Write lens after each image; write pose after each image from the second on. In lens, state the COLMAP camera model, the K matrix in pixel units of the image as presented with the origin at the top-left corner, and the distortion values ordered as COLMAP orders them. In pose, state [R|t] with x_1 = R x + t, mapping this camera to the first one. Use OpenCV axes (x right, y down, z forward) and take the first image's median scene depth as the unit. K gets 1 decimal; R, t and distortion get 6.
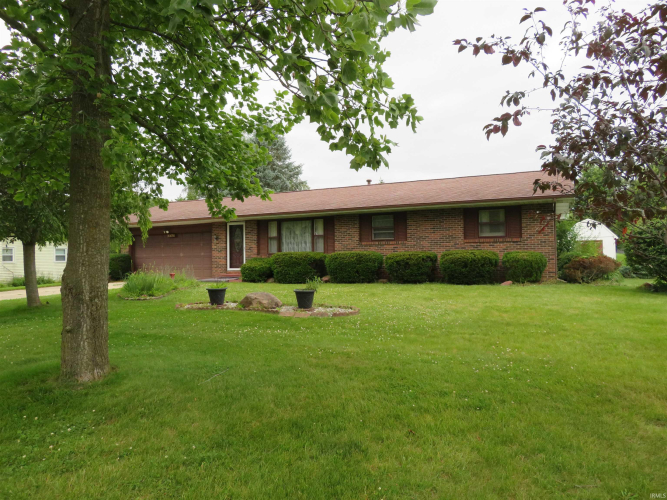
lens RADIAL K [[476.4, 0, 332.2], [0, 476.4, 239.9], [0, 0, 1]] dist [-0.003922, 0.000126]
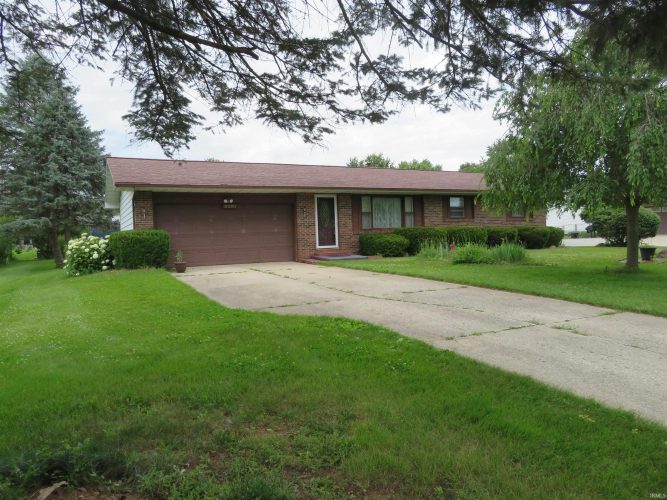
lens RADIAL K [[476.4, 0, 332.2], [0, 476.4, 239.9], [0, 0, 1]] dist [-0.003922, 0.000126]
pose [[0.585805, -0.016140, 0.810291, -0.959563], [-0.005399, 0.999702, 0.023816, 0.028039], [-0.810434, -0.018326, 0.585543, 0.473320]]
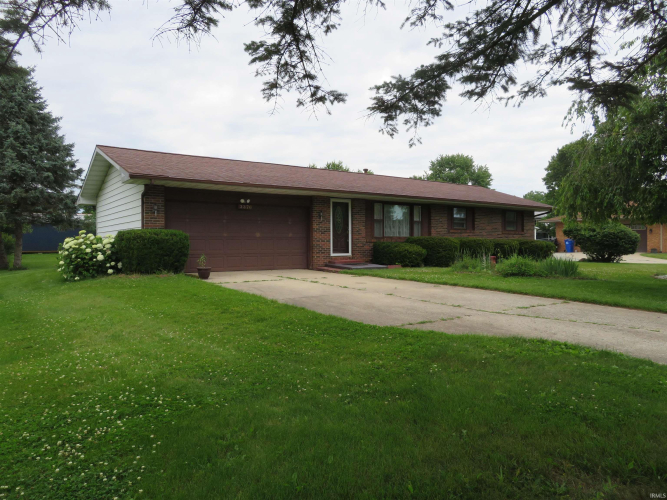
lens RADIAL K [[476.4, 0, 332.2], [0, 476.4, 239.9], [0, 0, 1]] dist [-0.003922, 0.000126]
pose [[0.464126, 0.015523, 0.885633, -0.994893], [-0.039065, 0.999232, 0.002959, 0.035048], [-0.884907, -0.035971, 0.464377, 0.635074]]
